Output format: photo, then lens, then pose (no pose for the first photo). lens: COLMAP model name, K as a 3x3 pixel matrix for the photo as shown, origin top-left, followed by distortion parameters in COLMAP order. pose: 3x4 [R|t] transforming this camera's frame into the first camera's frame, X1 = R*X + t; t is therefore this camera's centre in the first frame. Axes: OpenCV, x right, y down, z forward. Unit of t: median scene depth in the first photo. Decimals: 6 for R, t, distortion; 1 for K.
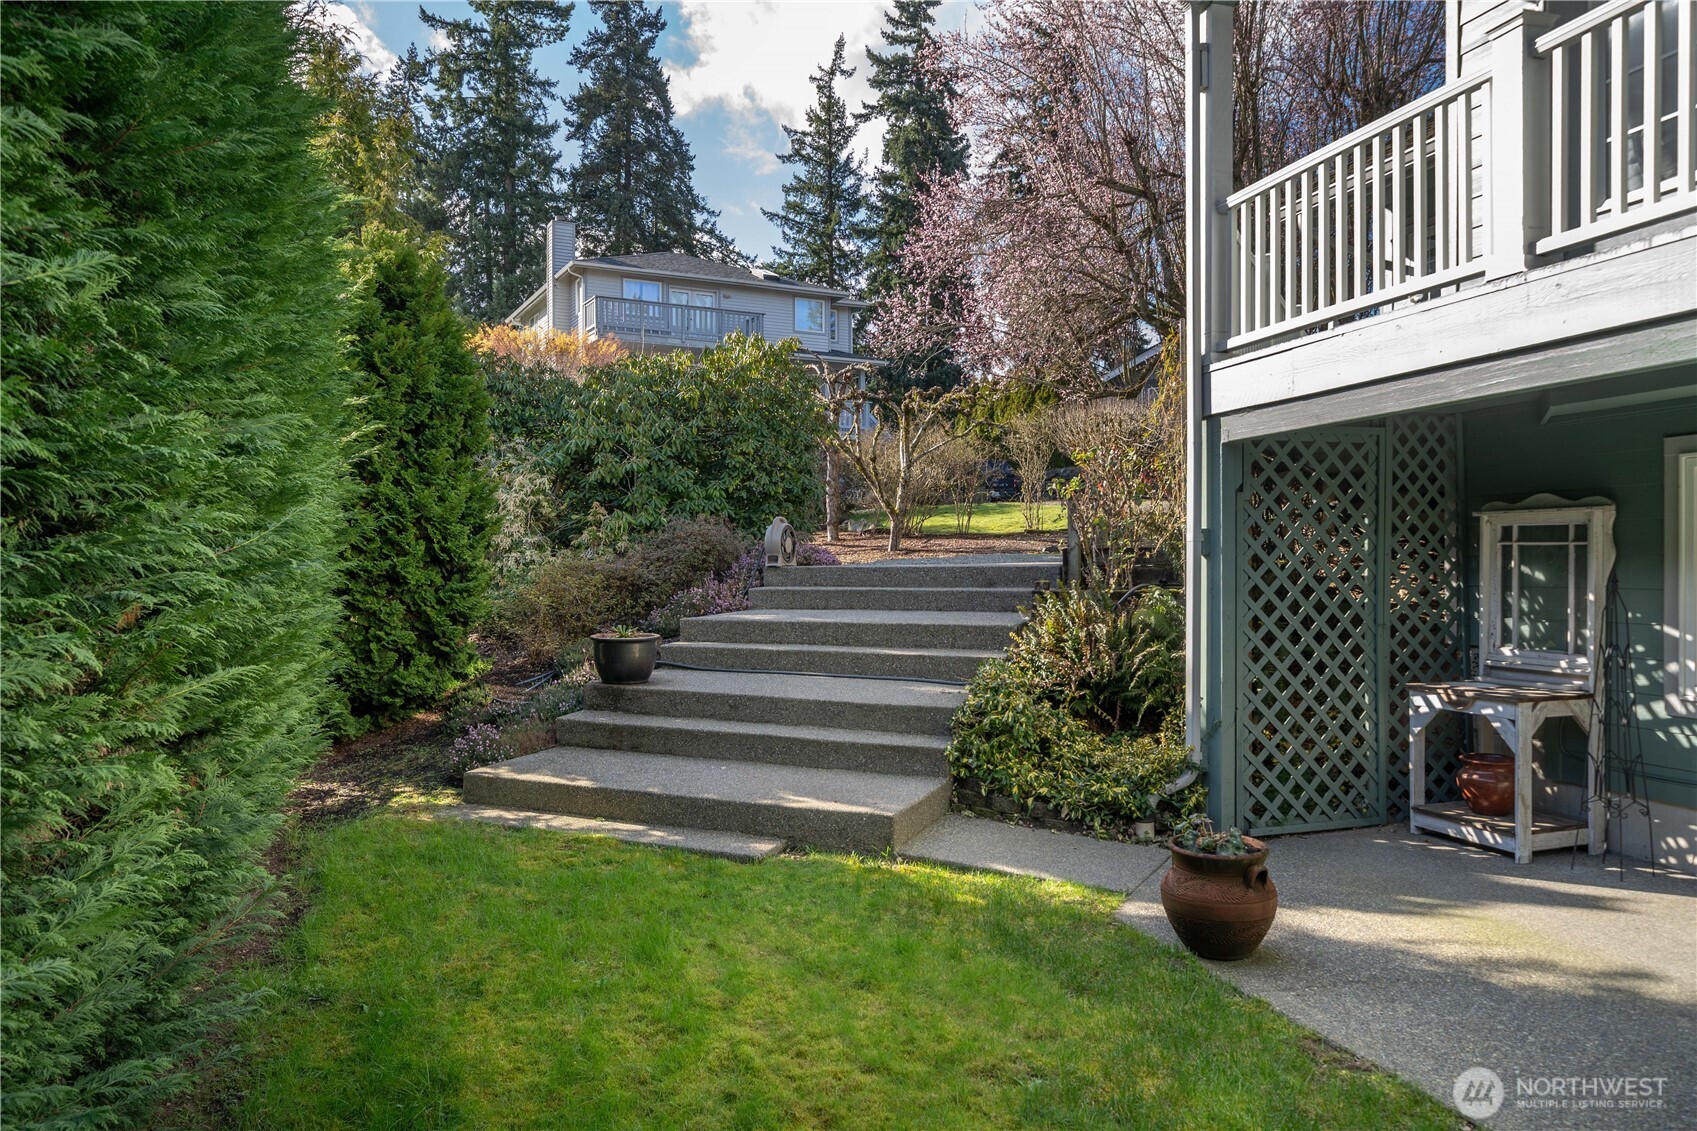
lens RADIAL K [[1163.1, 0, 849.4], [0, 1163.1, 569.2], [0, 0, 1]] dist [-0.002170, -0.000429]
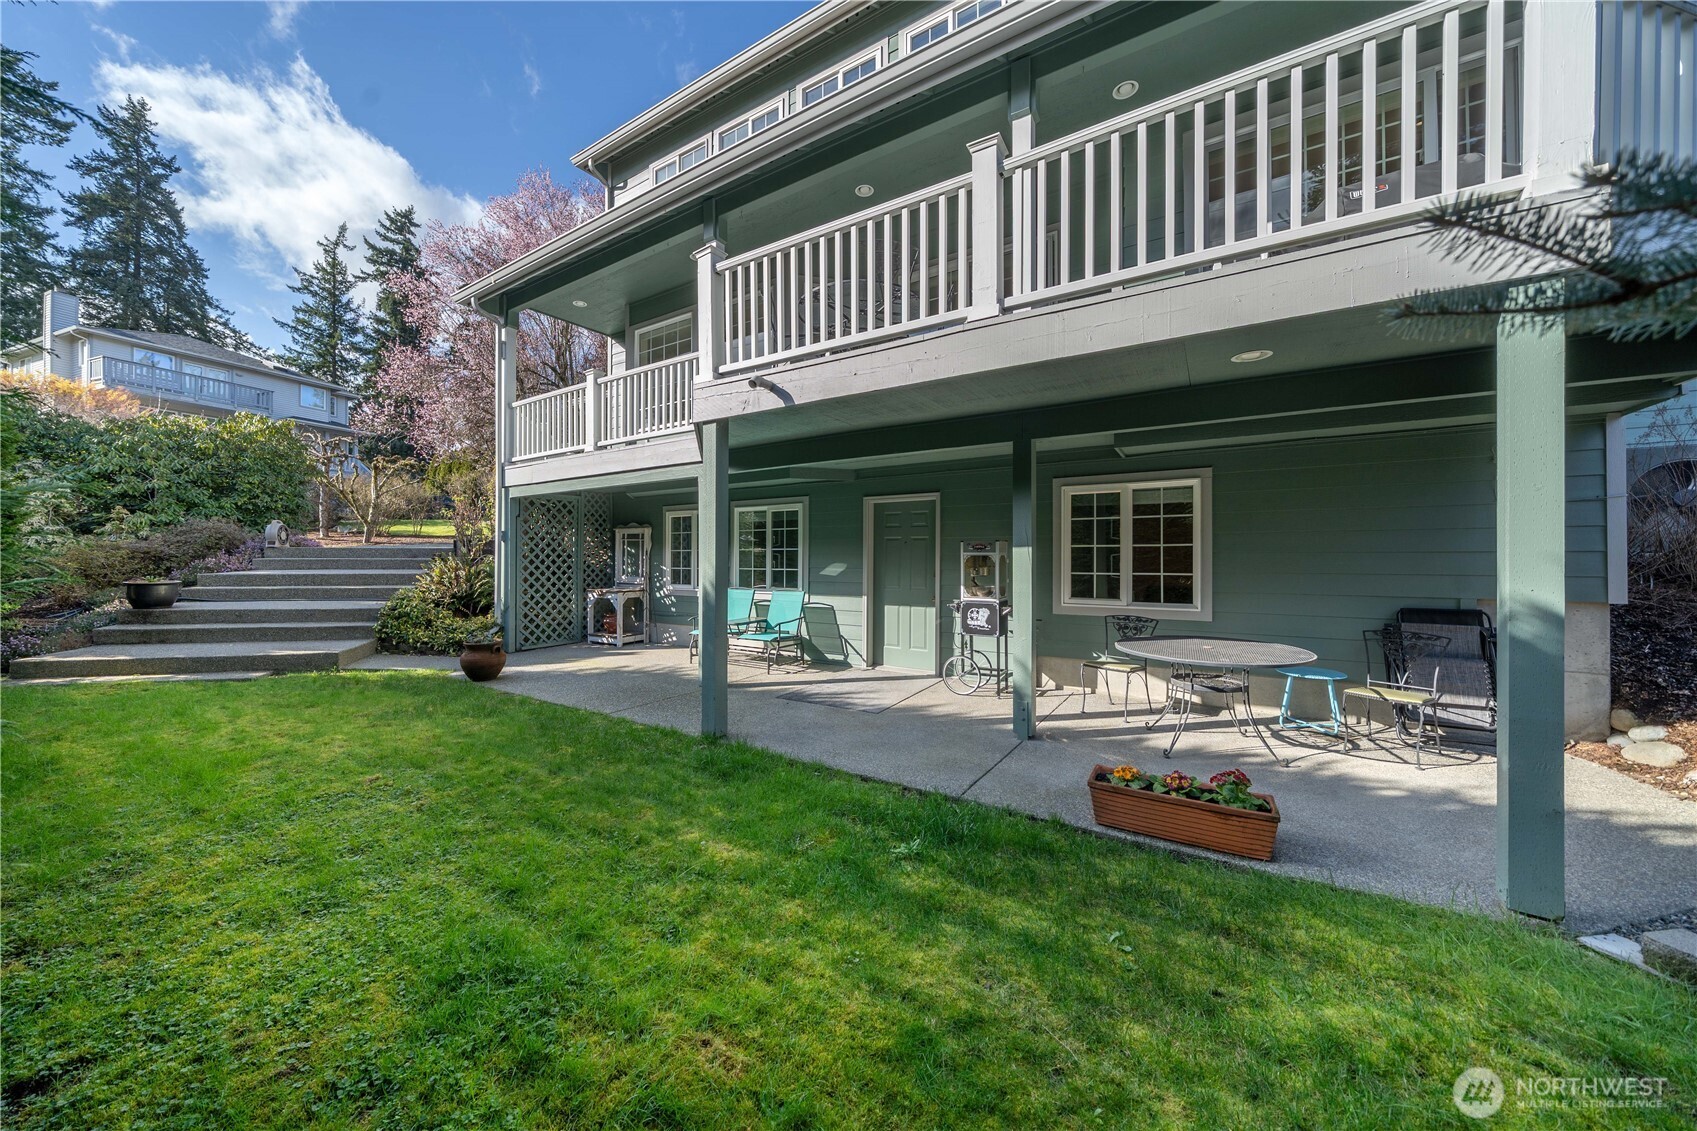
lens RADIAL K [[591.6, 0, 852.5], [0, 591.6, 558.1], [0, 0, 1]] dist [-0.003876, 0.000048]
pose [[0.764147, 0.005747, 0.645017, 0.029805], [-0.001474, 0.999973, -0.007163, 0.017425], [-0.645041, 0.004523, 0.764135, -0.254413]]
